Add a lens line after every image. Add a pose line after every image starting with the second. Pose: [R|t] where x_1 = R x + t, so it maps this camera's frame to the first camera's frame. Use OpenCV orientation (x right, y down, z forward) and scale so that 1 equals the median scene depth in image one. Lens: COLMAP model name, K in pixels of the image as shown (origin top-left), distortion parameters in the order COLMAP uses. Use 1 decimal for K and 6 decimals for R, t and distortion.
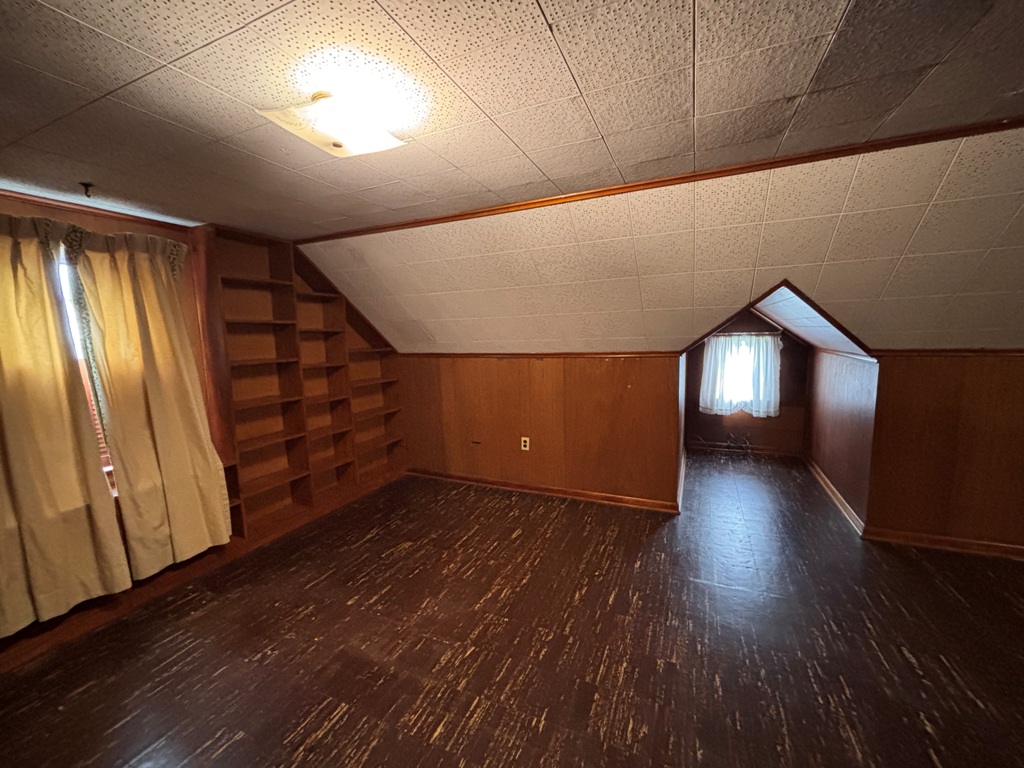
lens RADIAL K [[412.7, 0, 511.6], [0, 412.7, 390.1], [0, 0, 1]] dist [0.001791, -0.000021]
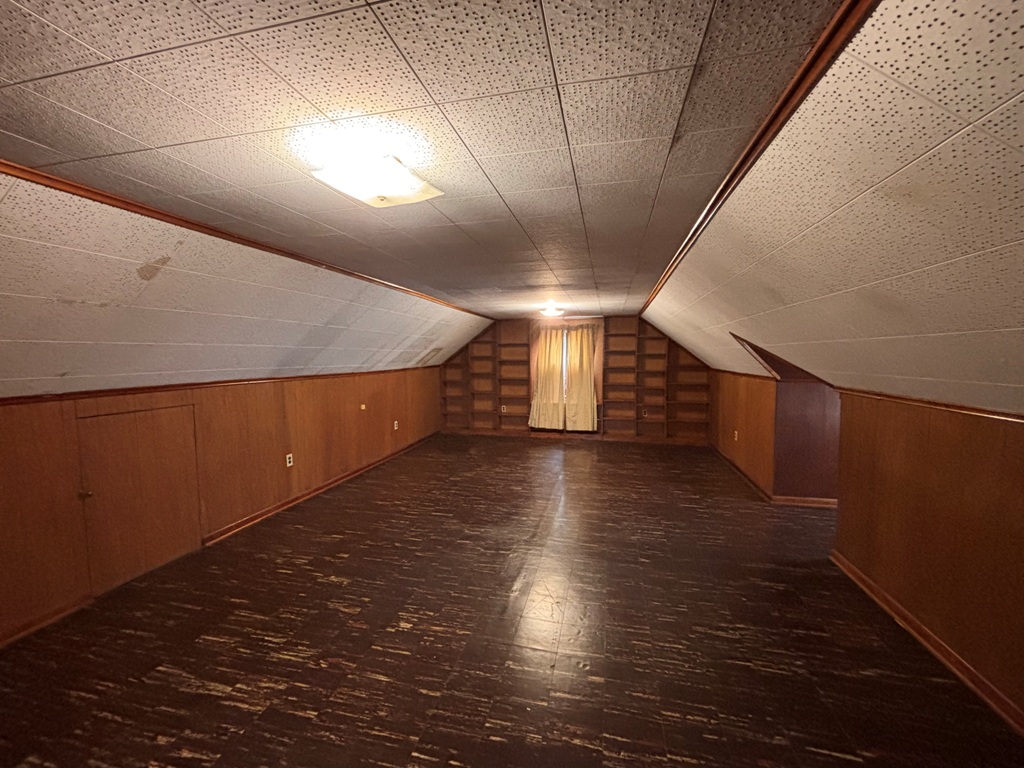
lens RADIAL K [[412.7, 0, 512.4], [0, 412.7, 383.4], [0, 0, 1]] dist [0.001791, -0.000021]
pose [[0.188068, 0.093079, -0.977735, 1.537808], [-0.134453, 0.988567, 0.068248, -0.050421], [0.972909, 0.118624, 0.198433, -0.074257]]
